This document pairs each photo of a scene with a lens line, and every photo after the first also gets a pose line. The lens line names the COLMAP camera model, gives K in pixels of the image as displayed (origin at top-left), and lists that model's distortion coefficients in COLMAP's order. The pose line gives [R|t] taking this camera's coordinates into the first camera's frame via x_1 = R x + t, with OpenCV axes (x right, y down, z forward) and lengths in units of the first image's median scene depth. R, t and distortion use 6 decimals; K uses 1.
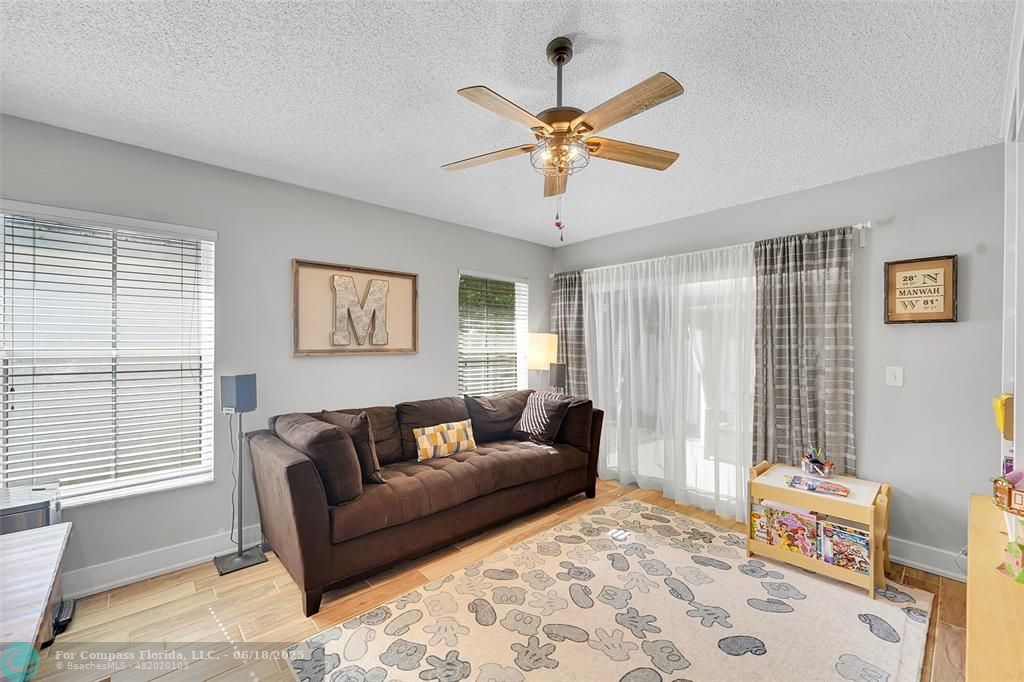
lens RADIAL K [[411.4, 0, 508.8], [0, 411.4, 345.1], [0, 0, 1]] dist [0.003121, -0.001314]
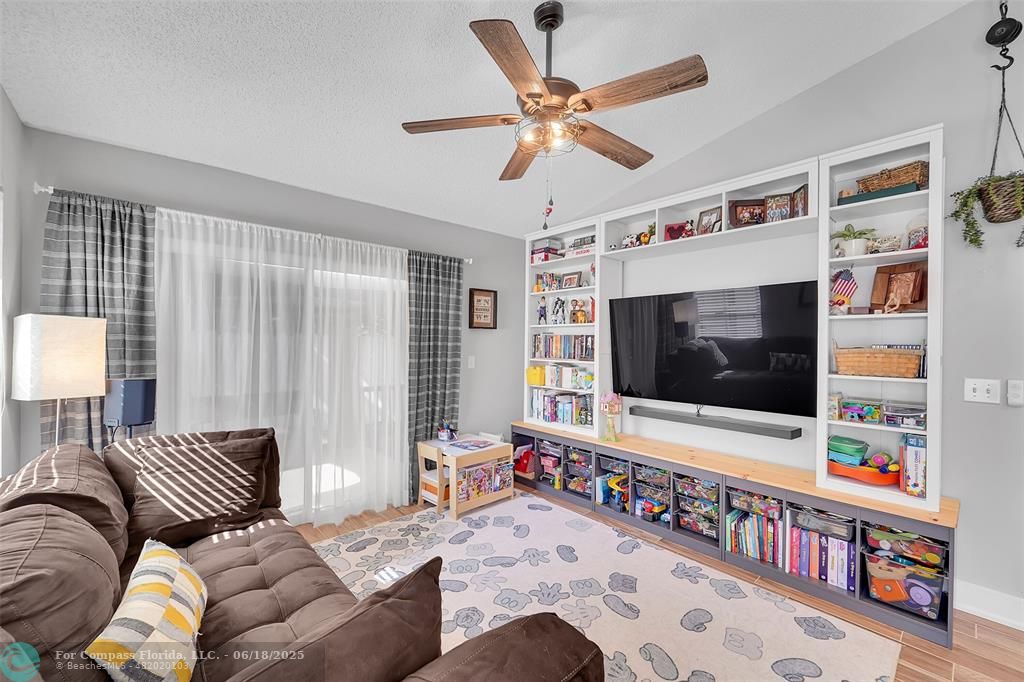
lens RADIAL K [[411.4, 0, 509.0], [0, 411.4, 343.2], [0, 0, 1]] dist [0.003121, -0.001314]
pose [[0.005583, -0.009212, 0.999942, -0.578206], [-0.005144, 0.999944, 0.009240, -0.010361], [-0.999971, -0.005196, 0.005535, 0.803876]]
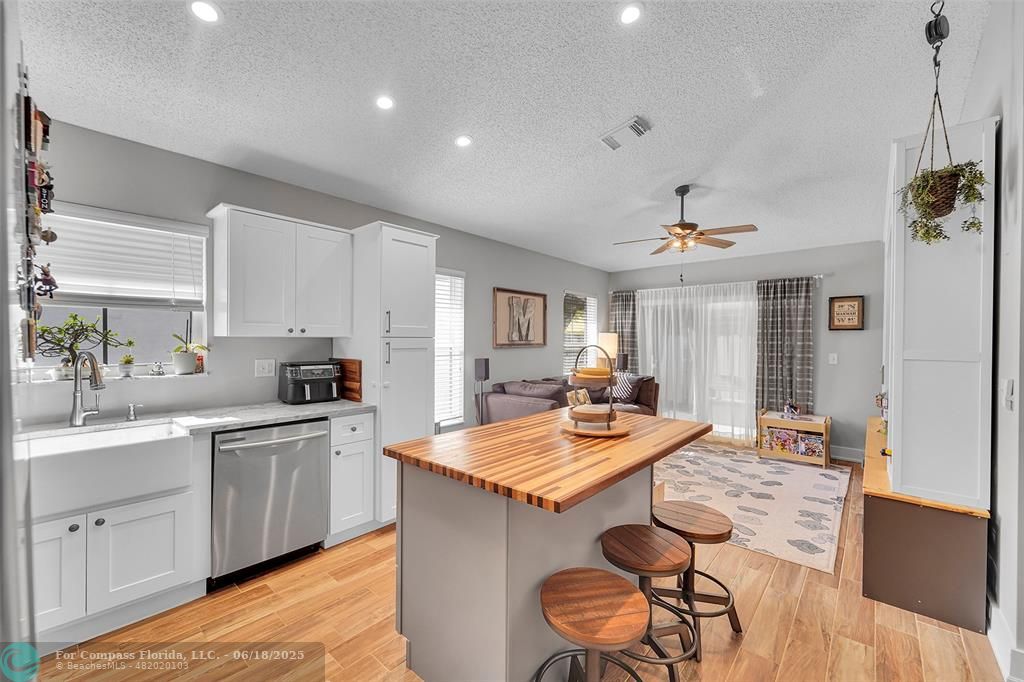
lens RADIAL K [[411.4, 0, 508.4], [0, 411.4, 344.1], [0, 0, 1]] dist [0.003121, -0.001314]
pose [[0.993431, 0.002490, 0.114409, -0.684705], [-0.003357, 0.999967, 0.007385, 0.001333], [-0.114387, -0.007720, 0.993406, -0.632686]]
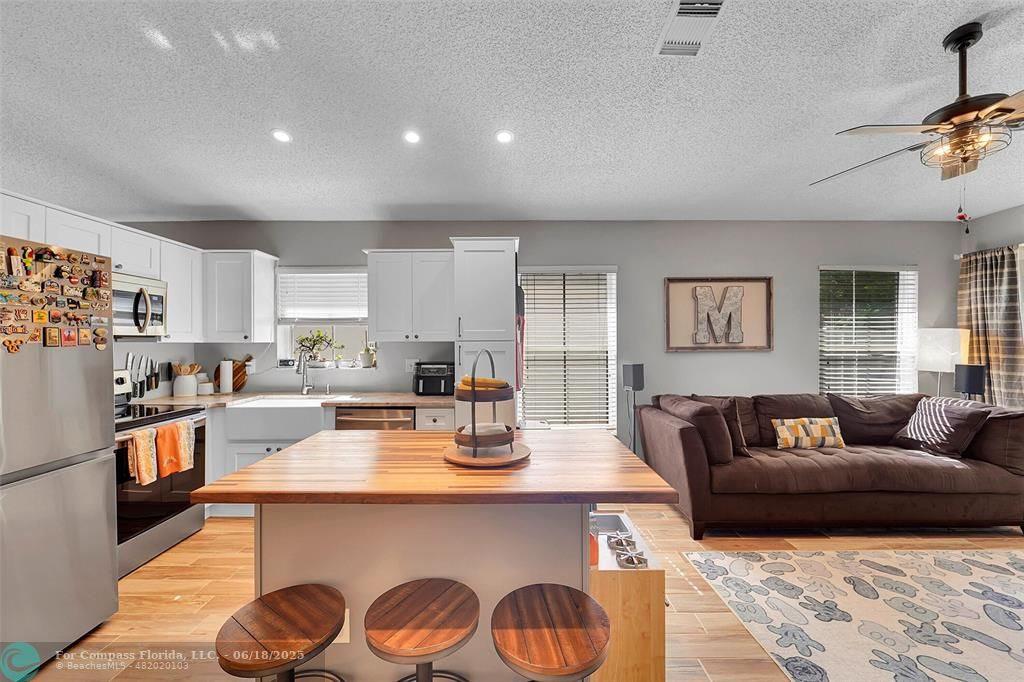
lens RADIAL K [[411.4, 0, 508.0], [0, 411.4, 343.0], [0, 0, 1]] dist [0.003121, -0.001314]
pose [[0.741907, -0.004906, -0.670484, -0.017826], [0.002941, 0.999987, -0.004063, 0.002931], [0.670496, 0.001043, 0.741913, -0.327149]]
